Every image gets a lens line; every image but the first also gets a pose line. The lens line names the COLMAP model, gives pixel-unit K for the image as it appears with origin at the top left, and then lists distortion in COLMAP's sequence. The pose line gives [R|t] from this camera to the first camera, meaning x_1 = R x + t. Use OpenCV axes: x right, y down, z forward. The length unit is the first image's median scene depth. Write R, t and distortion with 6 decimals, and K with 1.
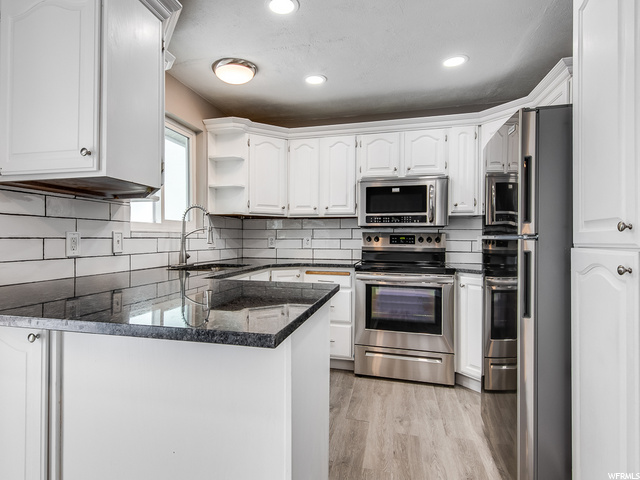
lens RADIAL K [[417.6, 0, 320.0], [0, 417.6, 240.0], [0, 0, 1]] dist [0.041222, -0.000923]
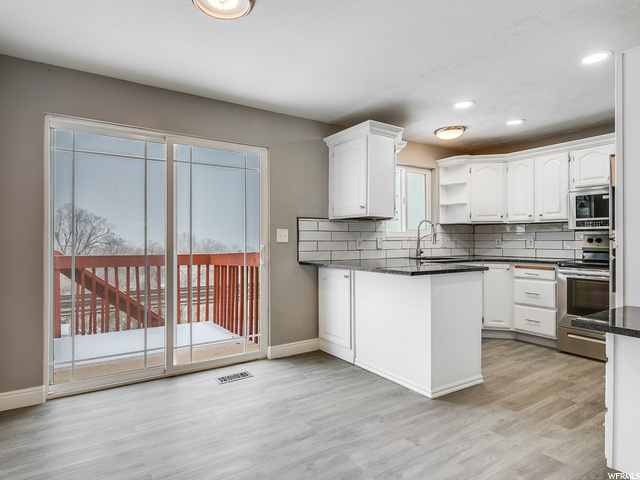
lens RADIAL K [[369.7, 0, 320.0], [0, 369.7, 240.0], [0, 0, 1]] dist [-0.000940, -0.000570]
pose [[0.798810, -0.006079, -0.601553, 0.173986], [0.002782, 0.999976, -0.006411, 0.001081], [0.601577, 0.003448, 0.798807, -0.278048]]
